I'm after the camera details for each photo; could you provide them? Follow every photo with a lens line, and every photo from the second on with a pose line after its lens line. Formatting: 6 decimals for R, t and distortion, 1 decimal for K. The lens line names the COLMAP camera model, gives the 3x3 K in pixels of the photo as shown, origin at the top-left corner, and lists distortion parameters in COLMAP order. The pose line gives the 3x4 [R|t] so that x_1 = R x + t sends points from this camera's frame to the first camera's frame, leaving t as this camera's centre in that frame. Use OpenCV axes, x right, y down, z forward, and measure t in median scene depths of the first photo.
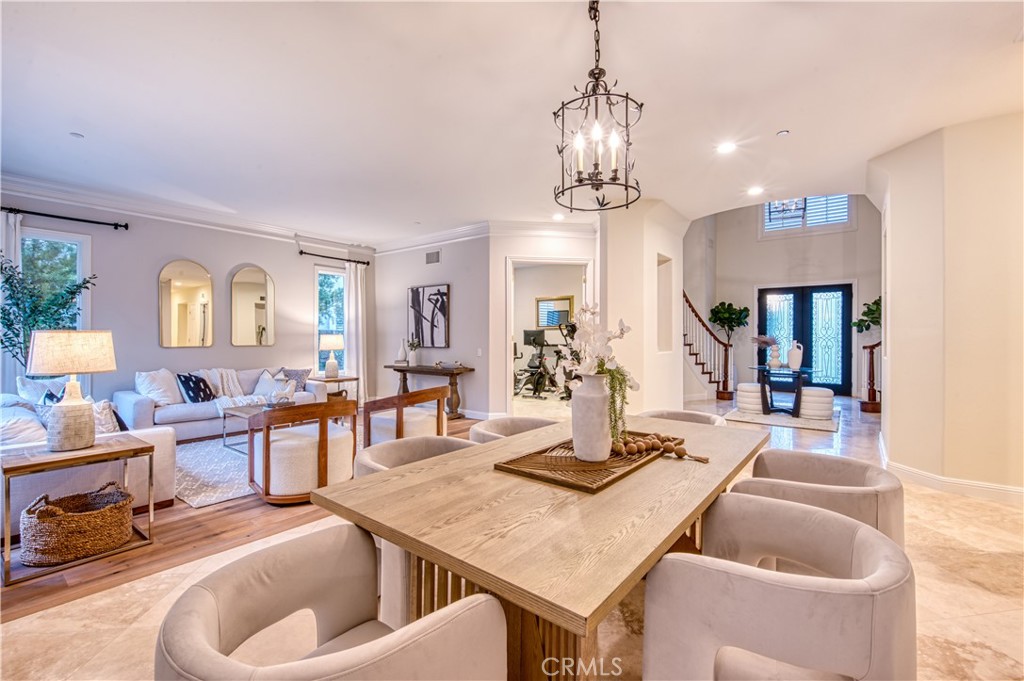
lens RADIAL K [[439.6, 0, 520.3], [0, 439.6, 338.8], [0, 0, 1]] dist [-0.003034, -0.000194]
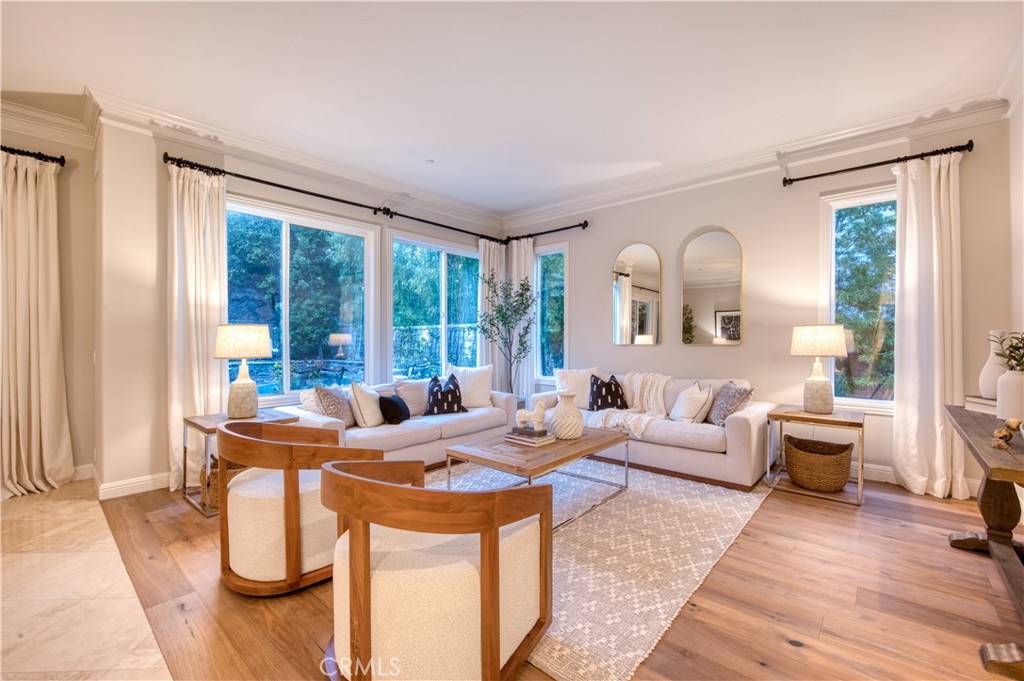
lens RADIAL K [[439.6, 0, 515.2], [0, 439.6, 336.9], [0, 0, 1]] dist [-0.003034, -0.000194]
pose [[-0.046933, 0.001503, -0.998897, 0.100621], [-0.006134, 0.999980, 0.001793, 0.004921], [0.998879, 0.006211, -0.046922, 0.859560]]
